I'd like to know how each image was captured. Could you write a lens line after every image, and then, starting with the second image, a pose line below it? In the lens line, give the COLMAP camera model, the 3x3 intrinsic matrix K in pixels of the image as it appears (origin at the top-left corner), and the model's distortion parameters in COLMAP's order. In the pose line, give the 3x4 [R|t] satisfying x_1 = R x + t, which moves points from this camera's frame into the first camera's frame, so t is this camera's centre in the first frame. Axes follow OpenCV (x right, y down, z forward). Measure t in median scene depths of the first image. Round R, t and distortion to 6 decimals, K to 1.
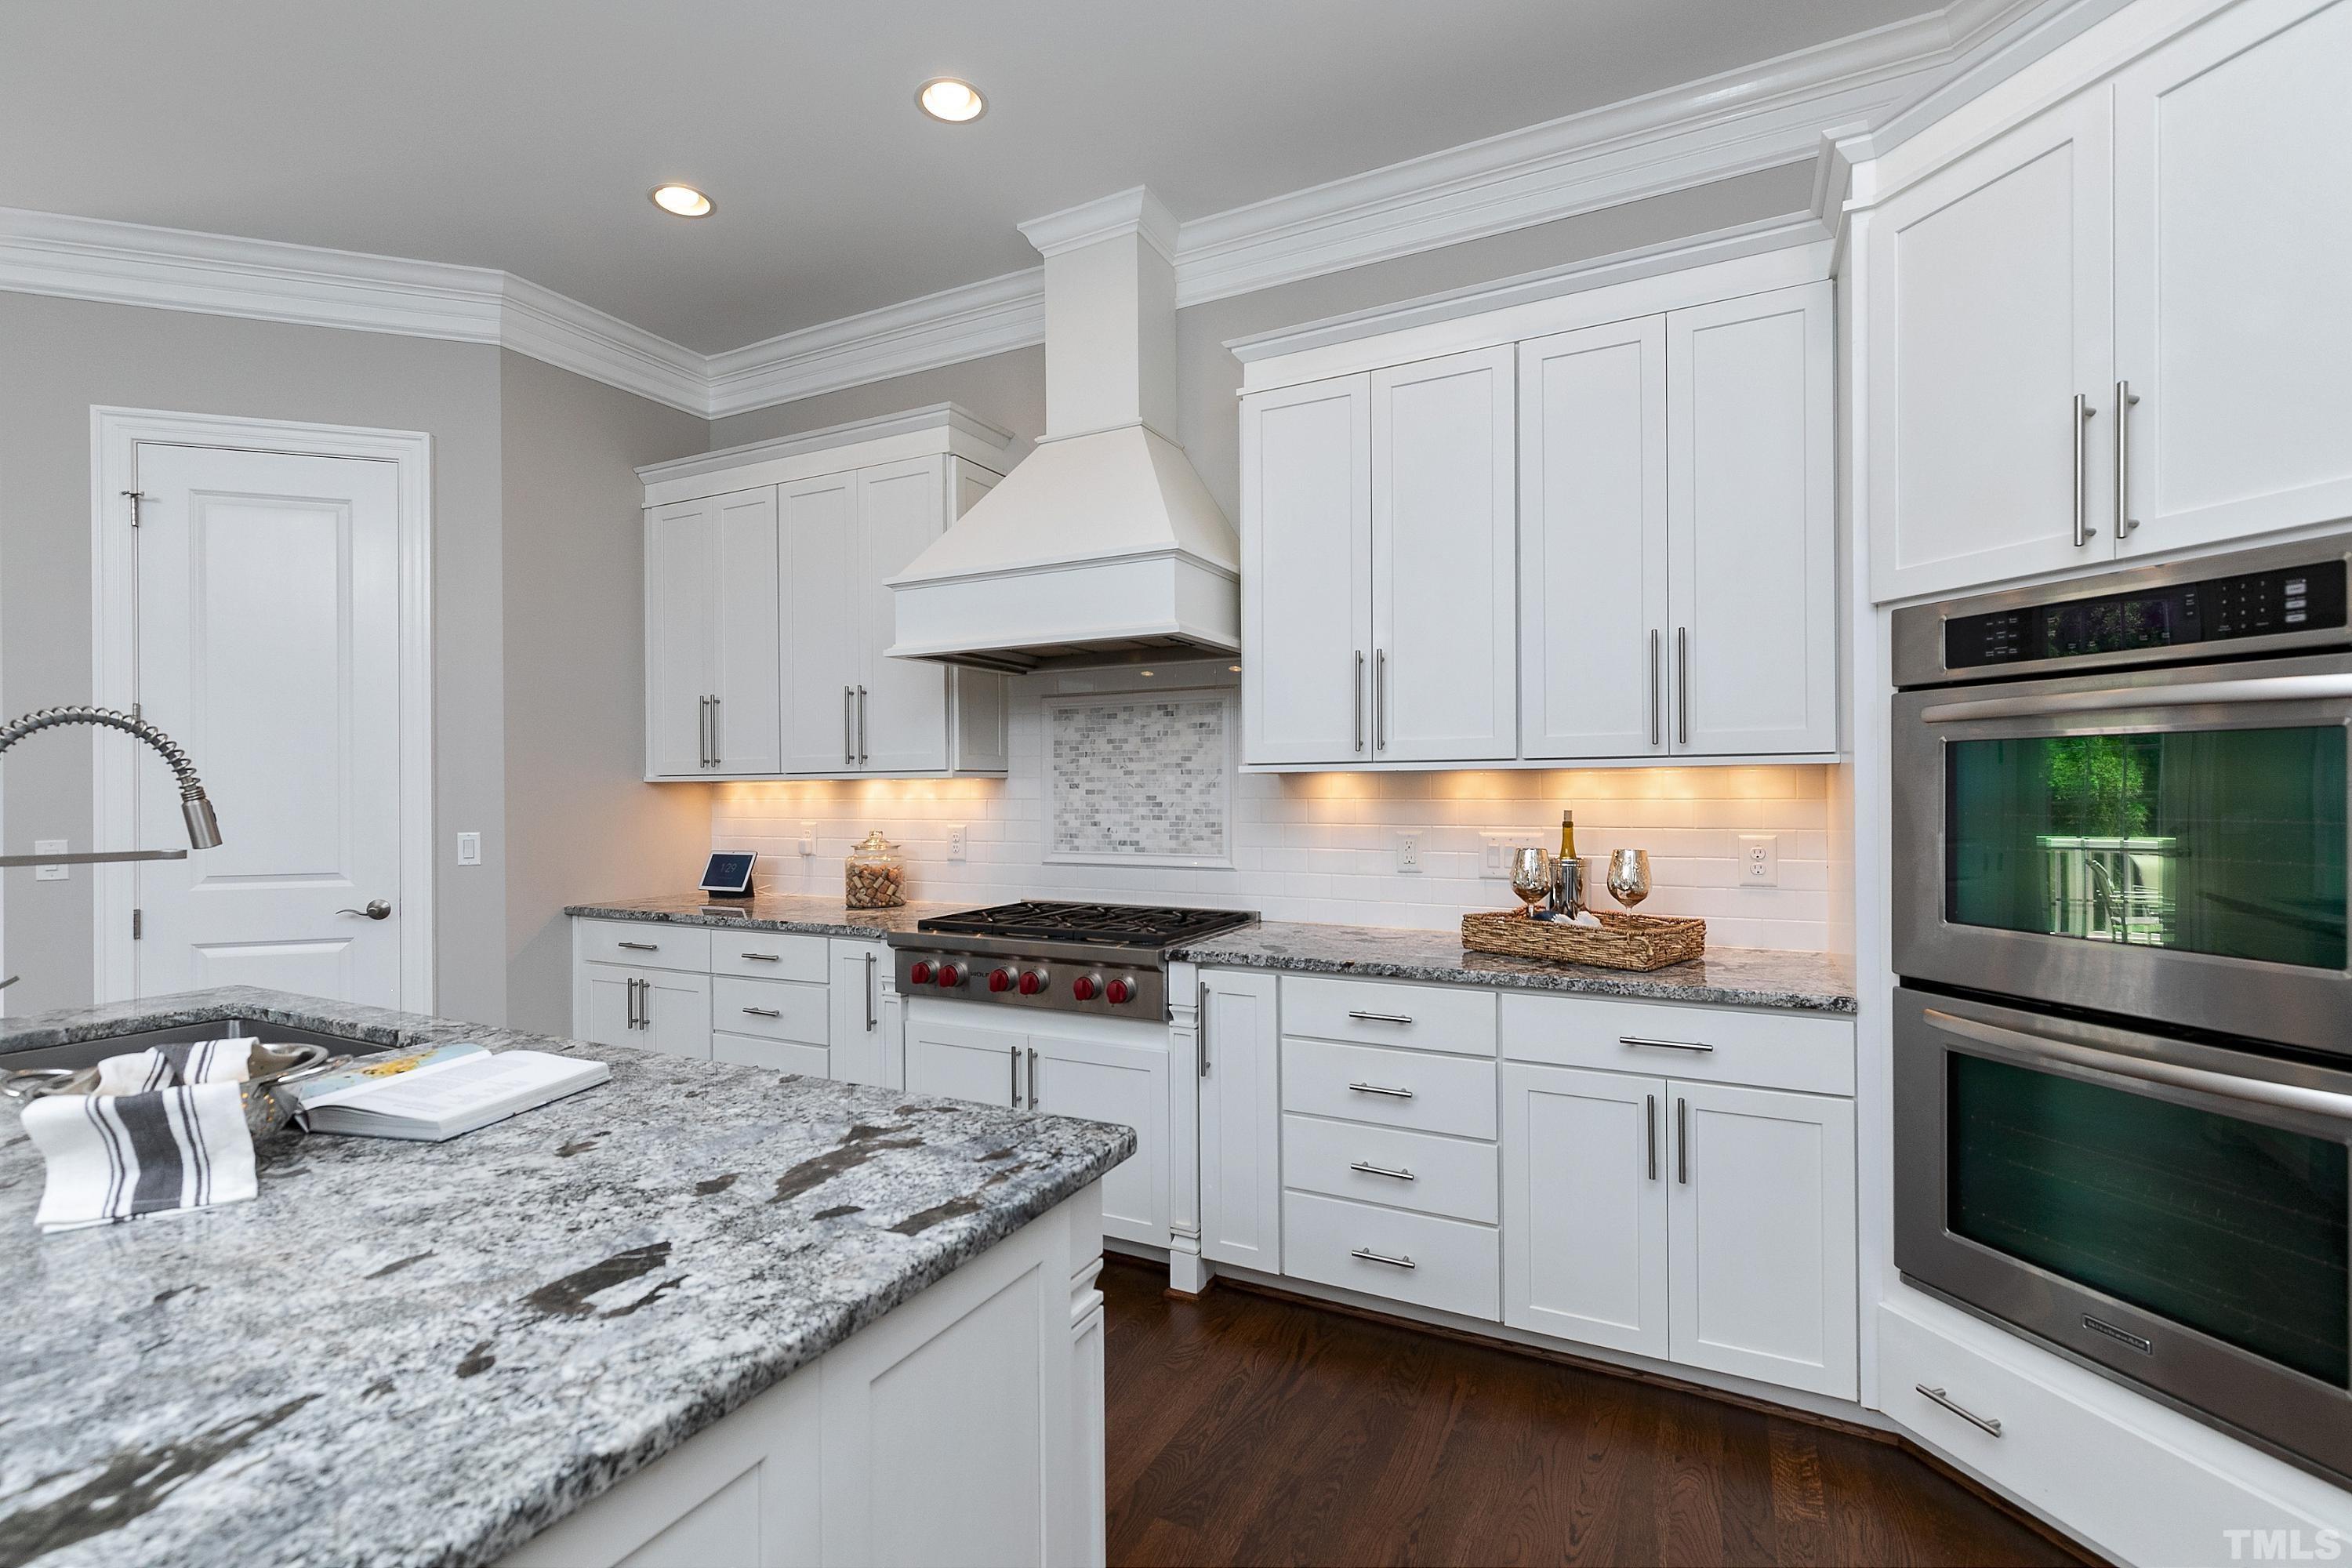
lens RADIAL K [[1075.3, 0, 1173.0], [0, 1075.3, 784.3], [0, 0, 1]] dist [0.012507, -0.001931]
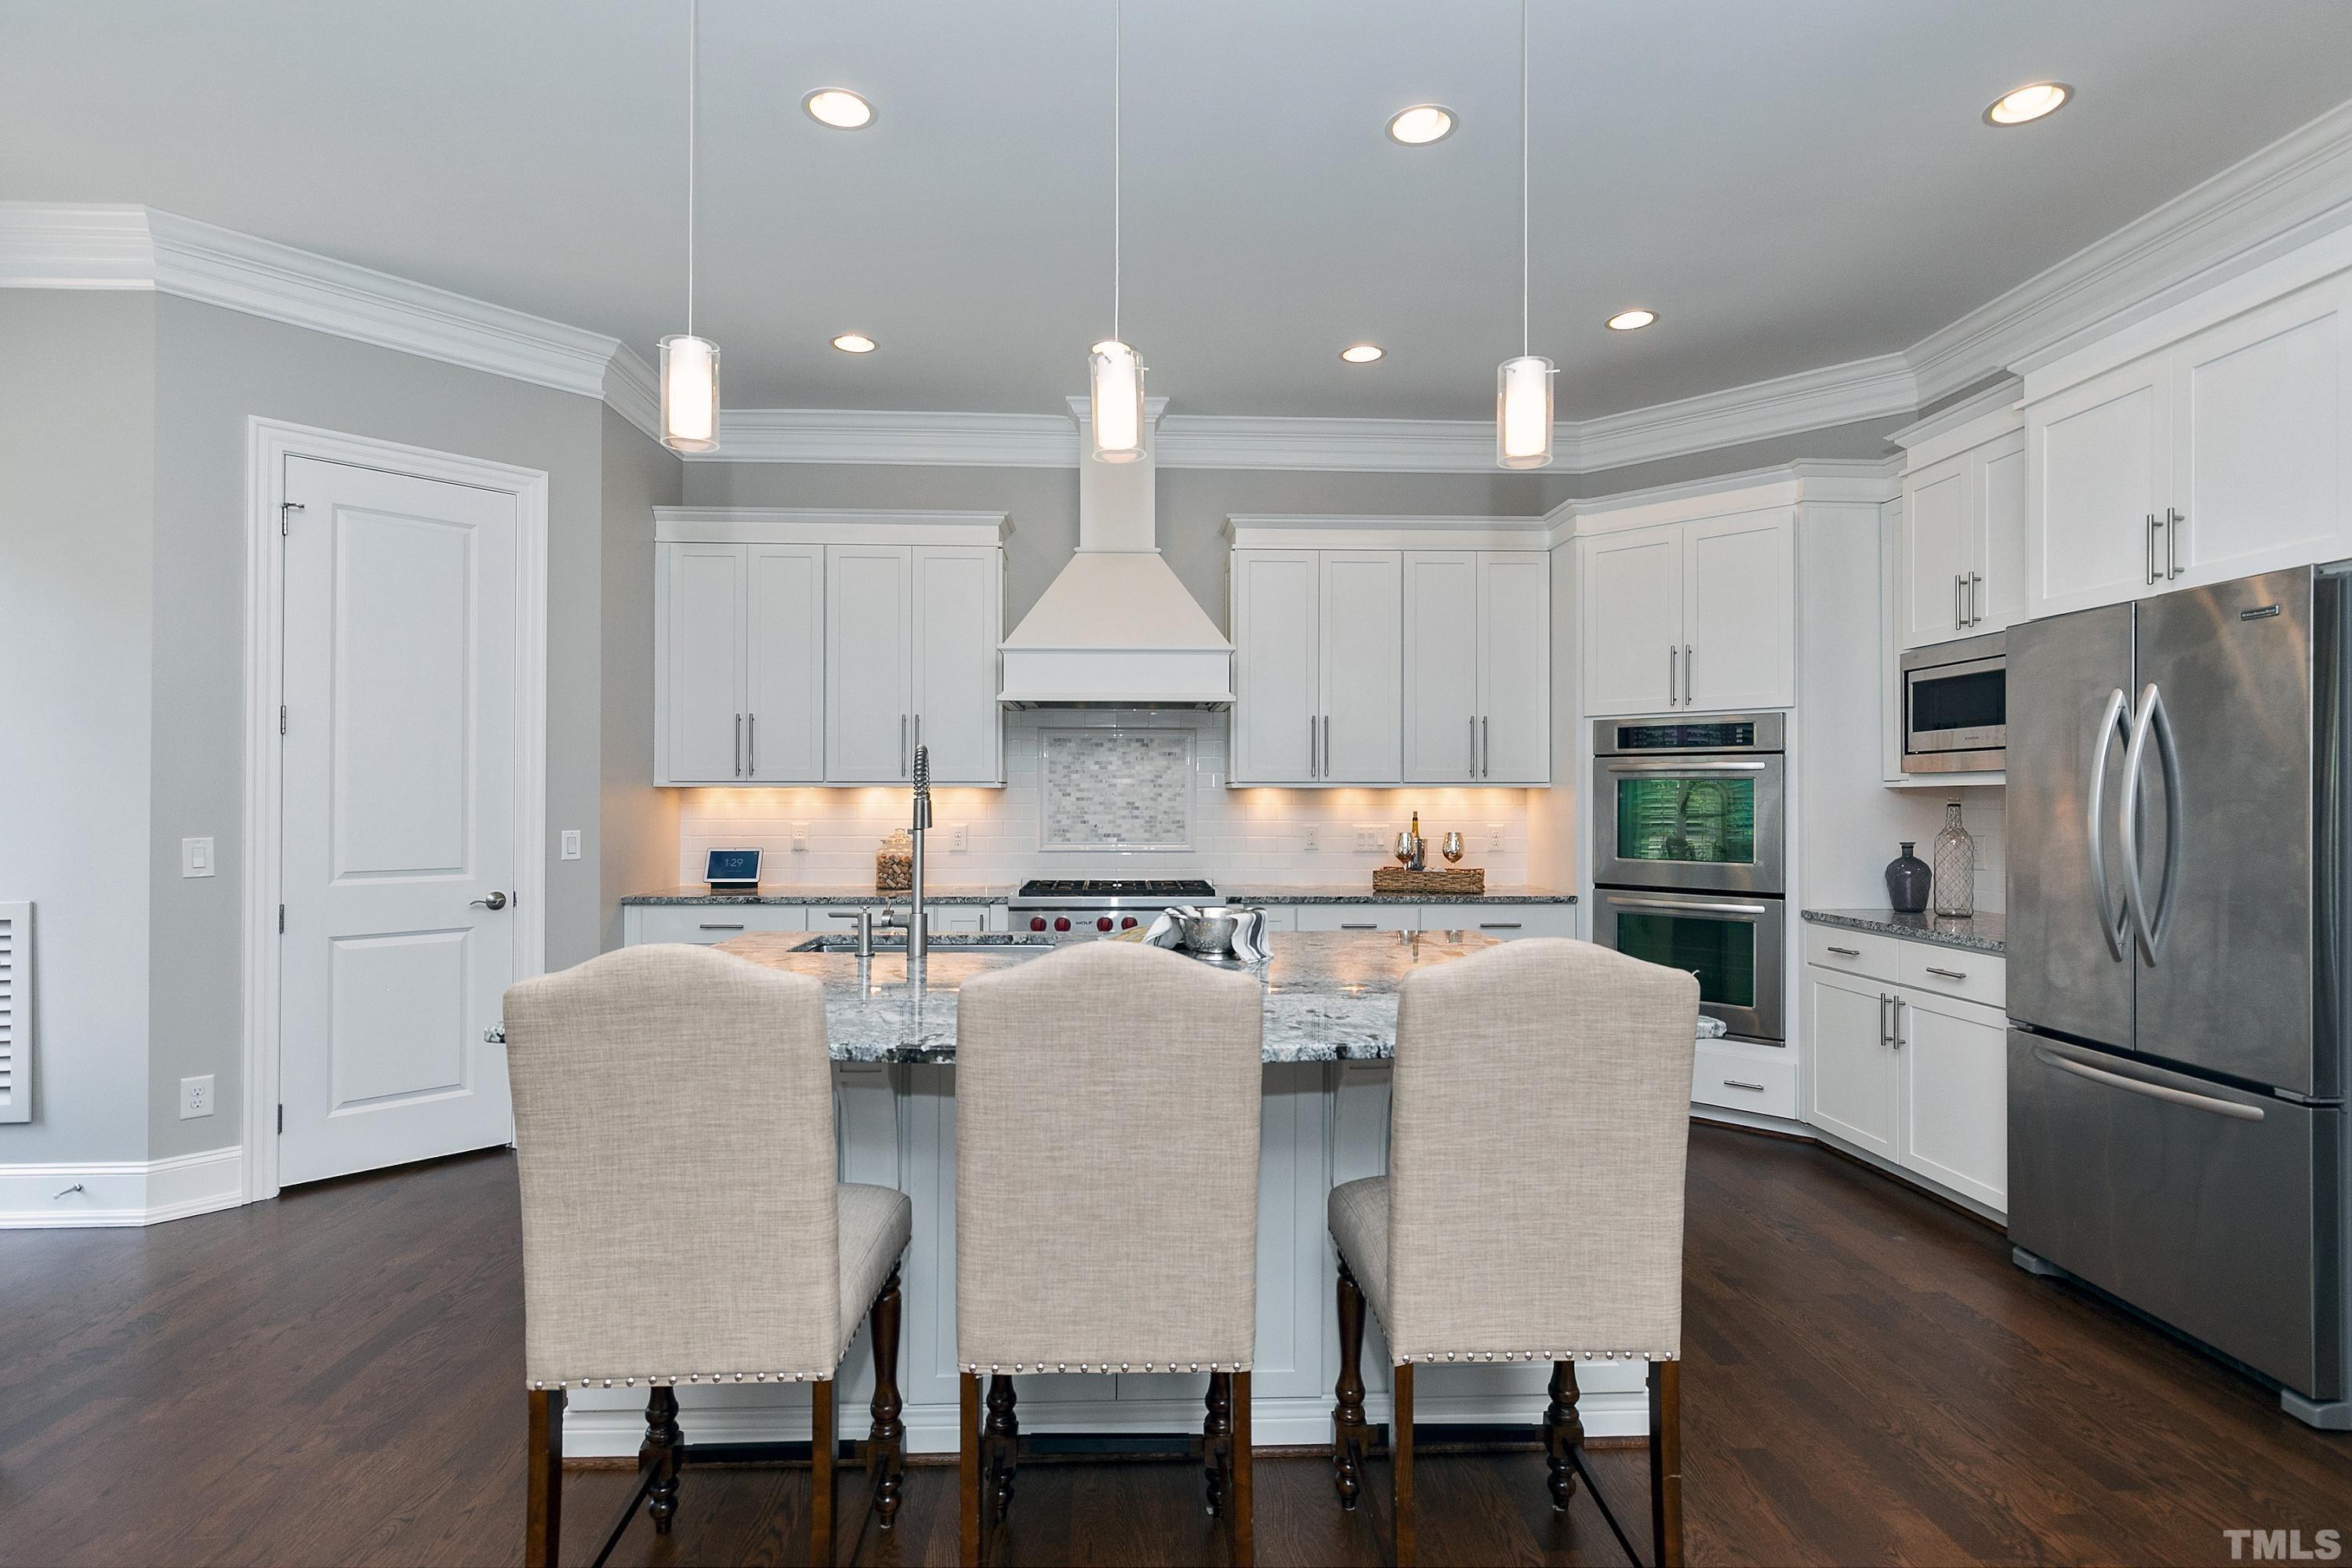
lens RADIAL K [[1173.9, 0, 1181.0], [0, 1173.9, 783.3], [0, 0, 1]] dist [0.000639, 0.000773]
pose [[0.861888, 0.015305, 0.506868, -0.828193], [-0.009922, 0.999862, -0.013320, 0.006444], [-0.507002, 0.006451, 0.861921, -0.422474]]
